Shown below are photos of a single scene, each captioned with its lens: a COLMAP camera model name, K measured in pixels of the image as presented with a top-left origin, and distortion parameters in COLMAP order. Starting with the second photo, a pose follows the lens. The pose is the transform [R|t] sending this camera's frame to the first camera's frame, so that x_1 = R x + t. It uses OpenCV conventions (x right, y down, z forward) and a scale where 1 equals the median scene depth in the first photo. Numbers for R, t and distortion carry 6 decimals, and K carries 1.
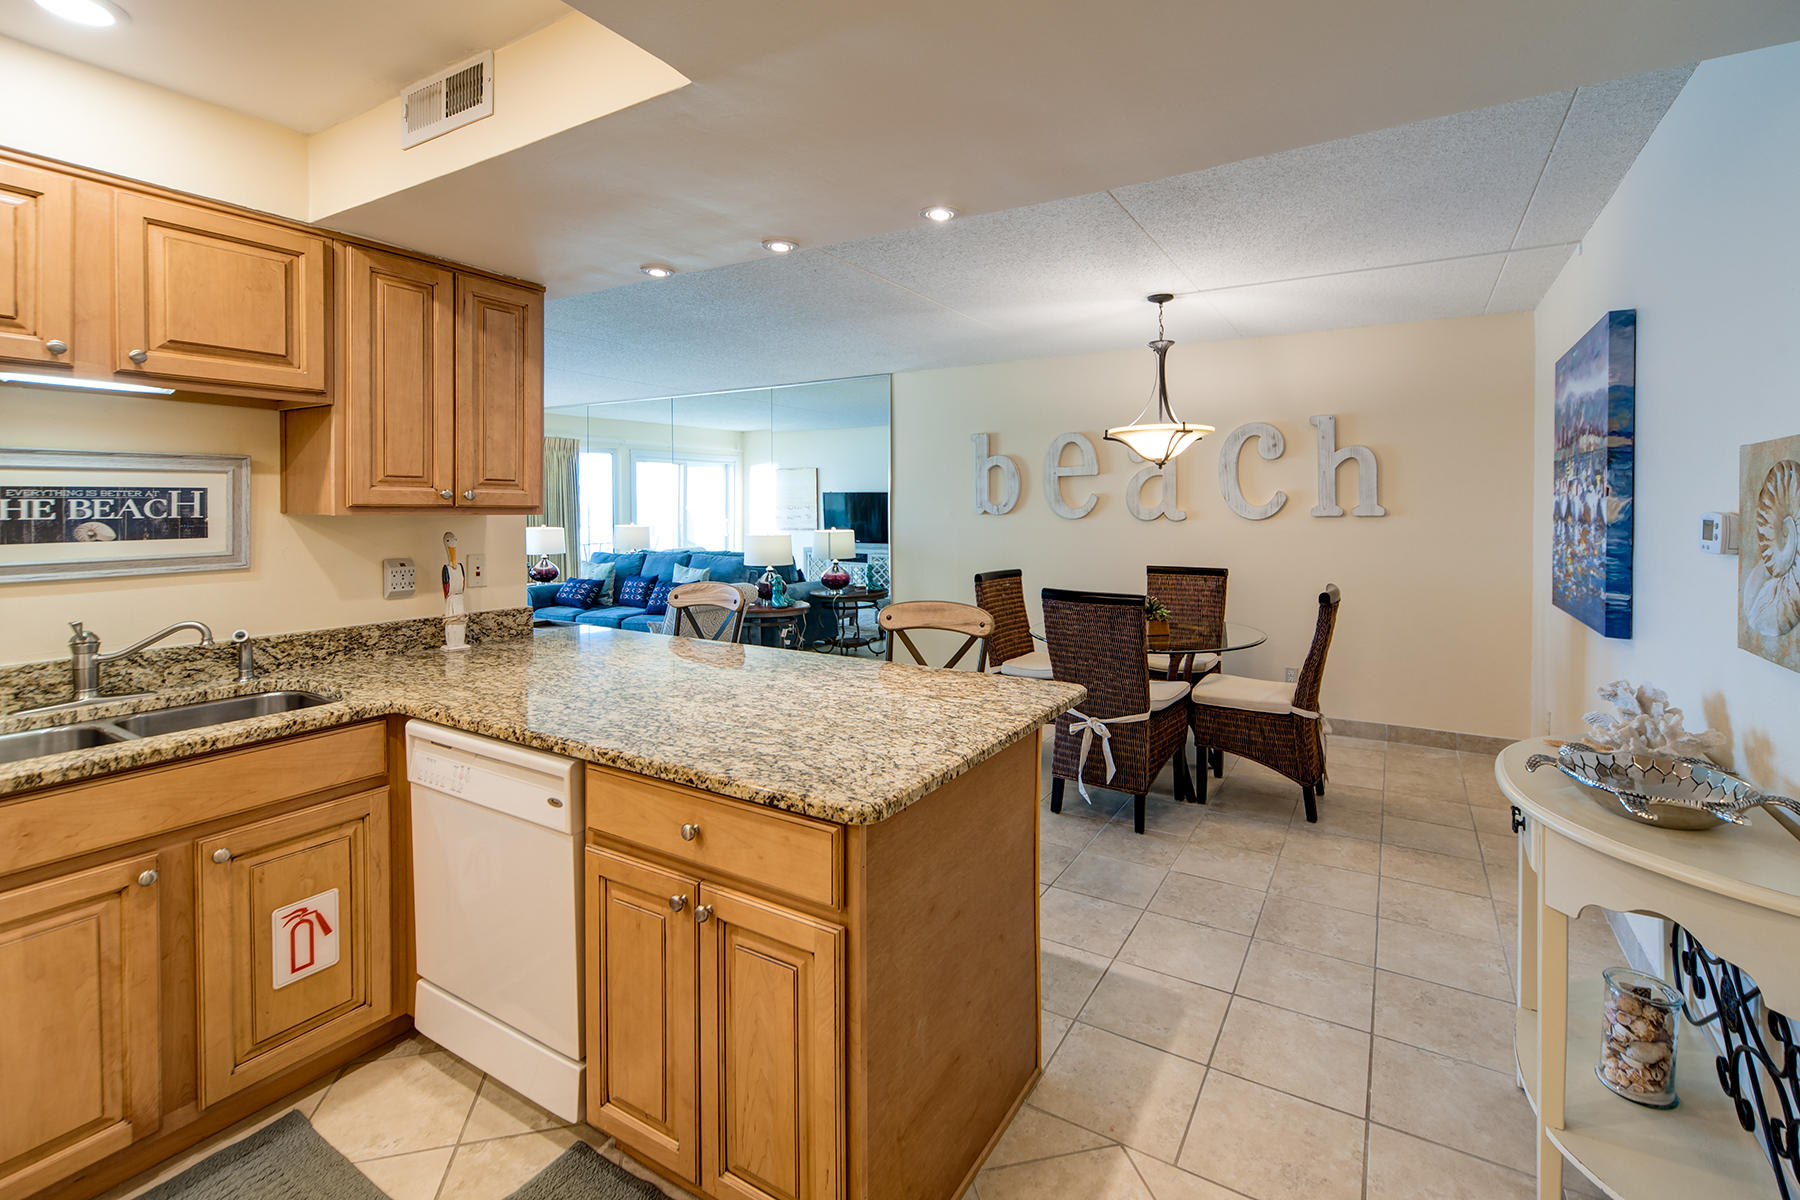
lens RADIAL K [[778.7, 0, 935.3], [0, 778.7, 519.3], [0, 0, 1]] dist [-0.011995, -0.000453]
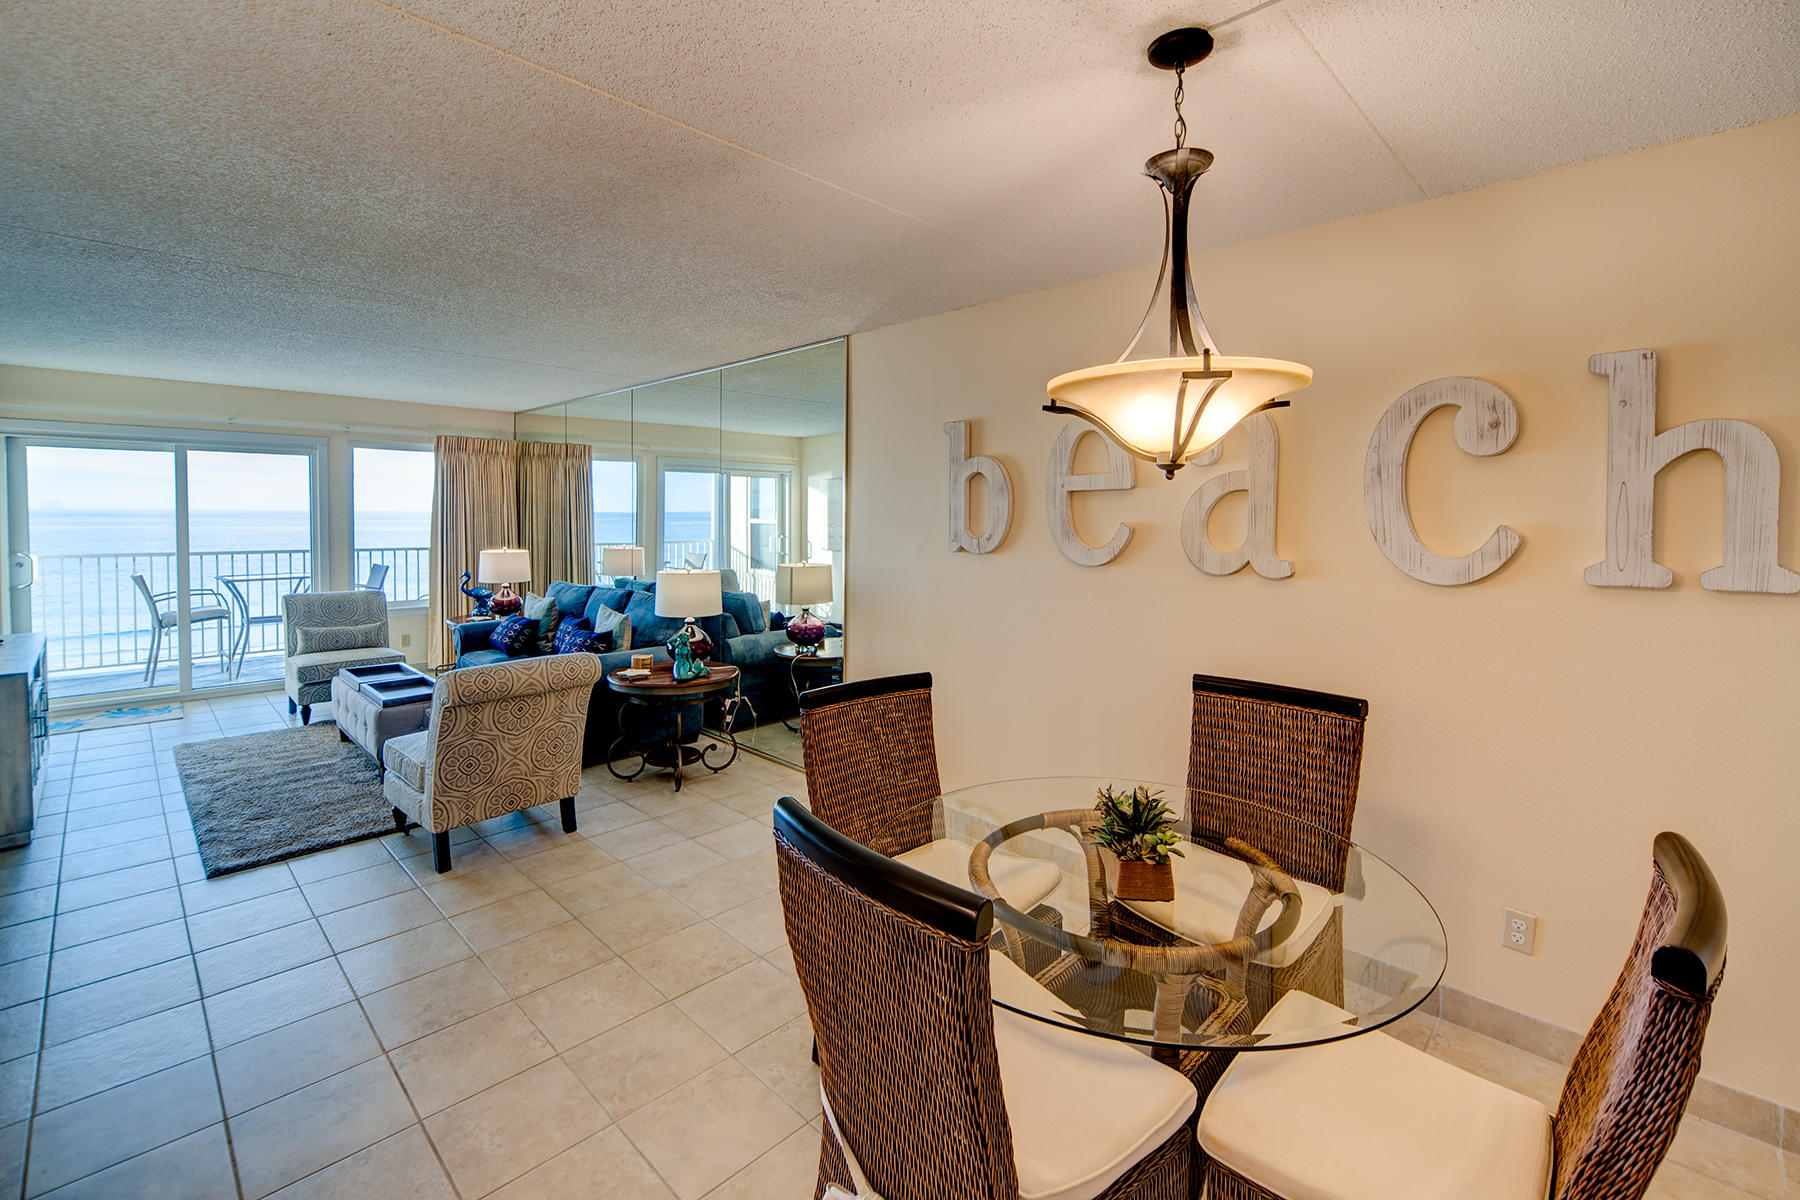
lens RADIAL K [[778.7, 0, 924.0], [0, 778.7, 540.9], [0, 0, 1]] dist [-0.011995, -0.000453]
pose [[0.973593, 0.013853, -0.227871, 0.453656], [-0.010139, 0.999796, 0.017462, -0.066669], [0.228066, -0.014691, 0.973535, 1.015182]]
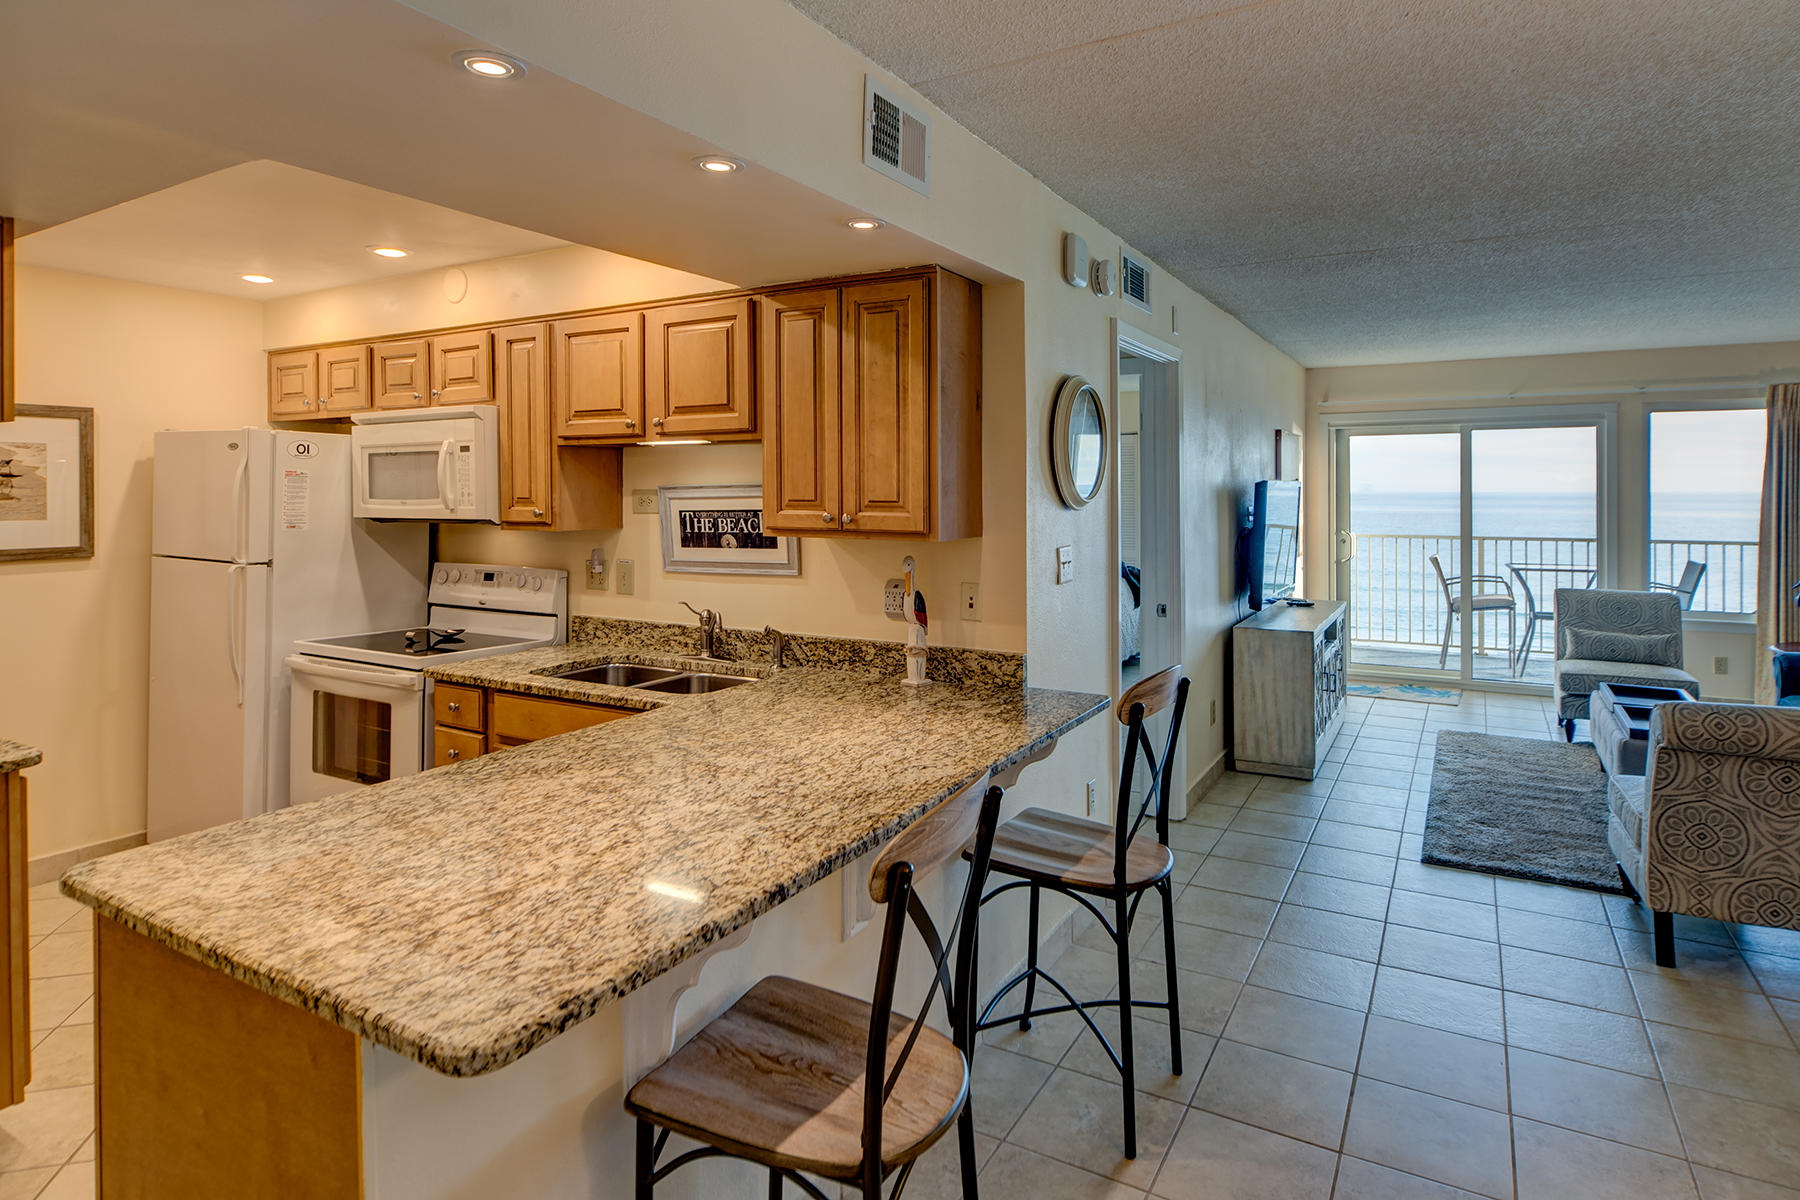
lens RADIAL K [[972.8, 0, 903.1], [0, 972.8, 498.1], [0, 0, 1]] dist [-0.004316, 0.004380]
pose [[0.010750, 0.004948, -0.999930, 0.603727], [-0.016390, 0.999854, 0.004771, -0.065371], [0.999808, 0.016338, 0.010830, 1.095656]]
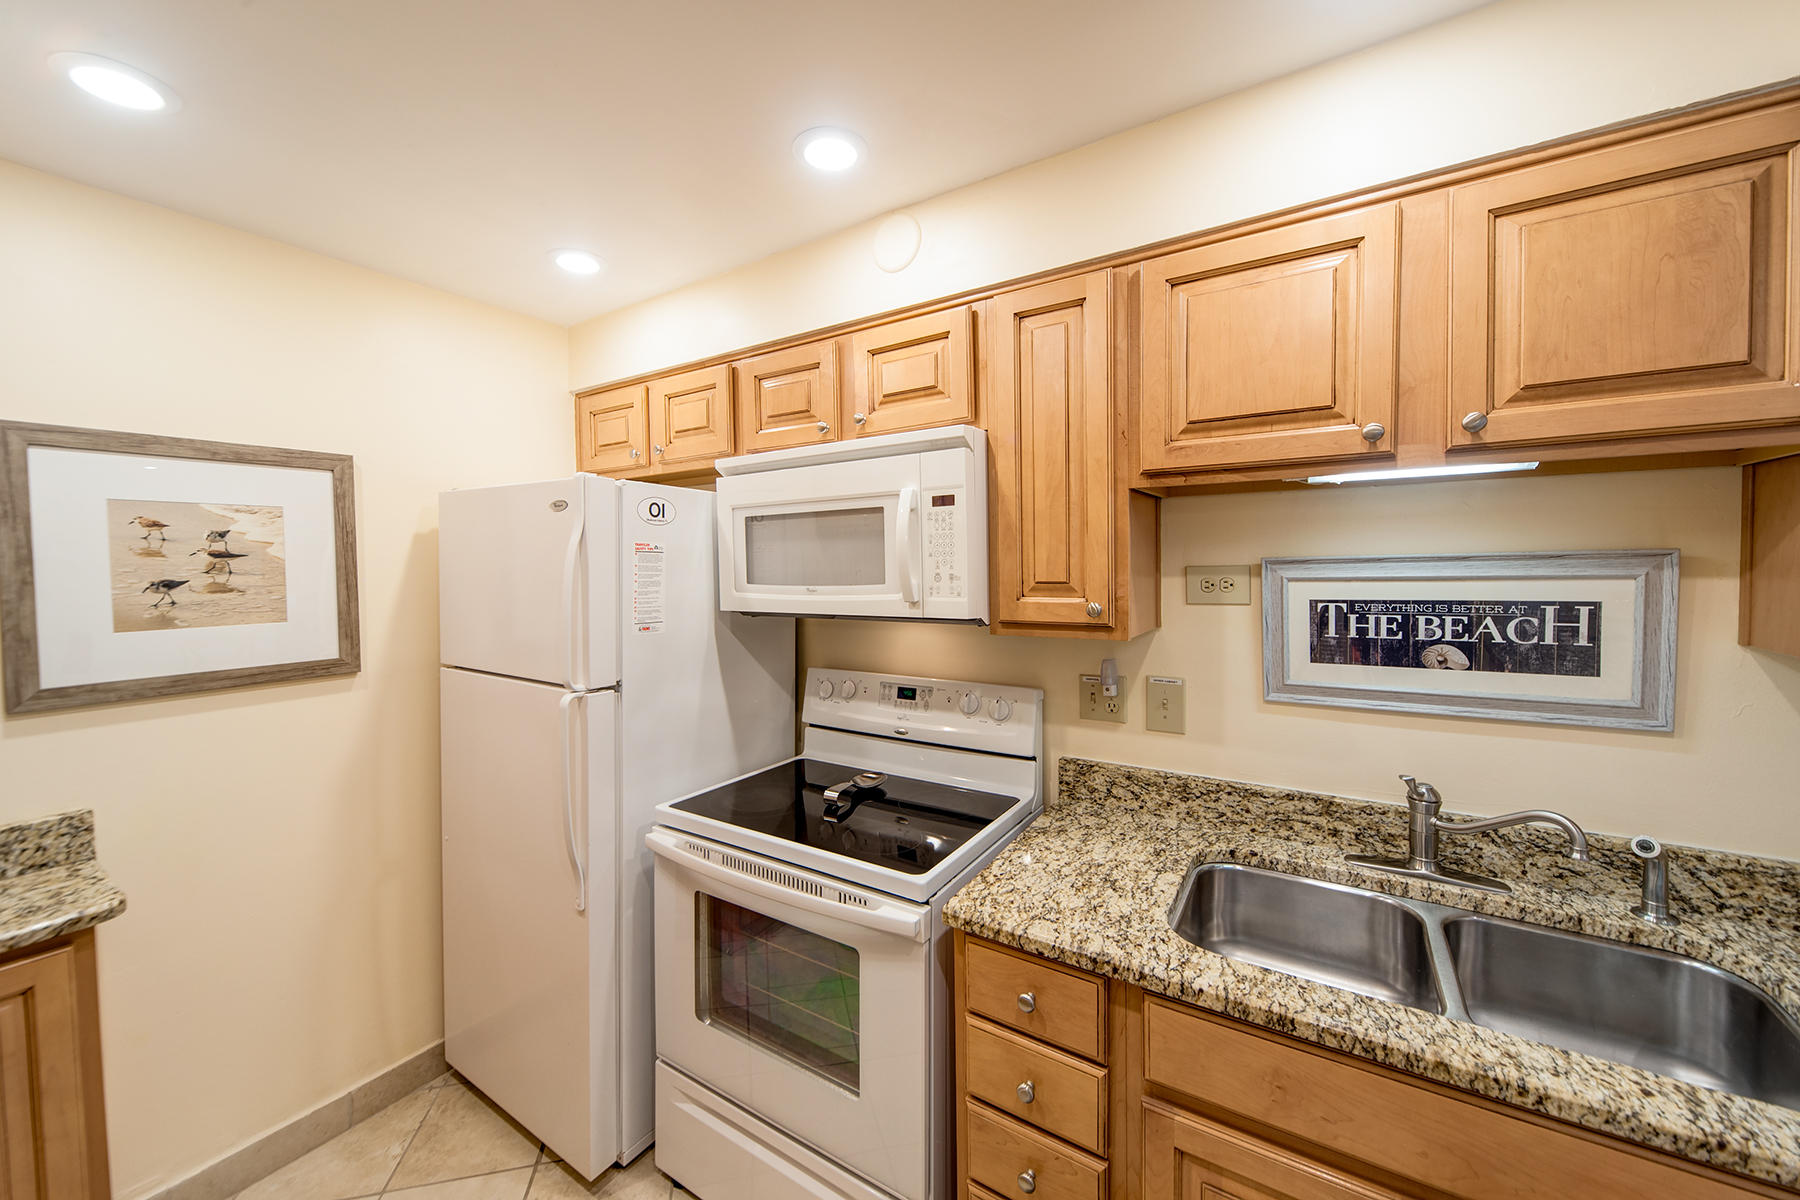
lens RADIAL K [[683.8, 0, 902.4], [0, 683.8, 585.5], [0, 0, 1]] dist [0.005827, -0.002699]
pose [[-0.044810, 0.028905, -0.998577, -0.308773], [-0.004356, 0.999566, 0.029130, -0.063327], [0.998986, 0.005655, -0.044665, 0.397011]]
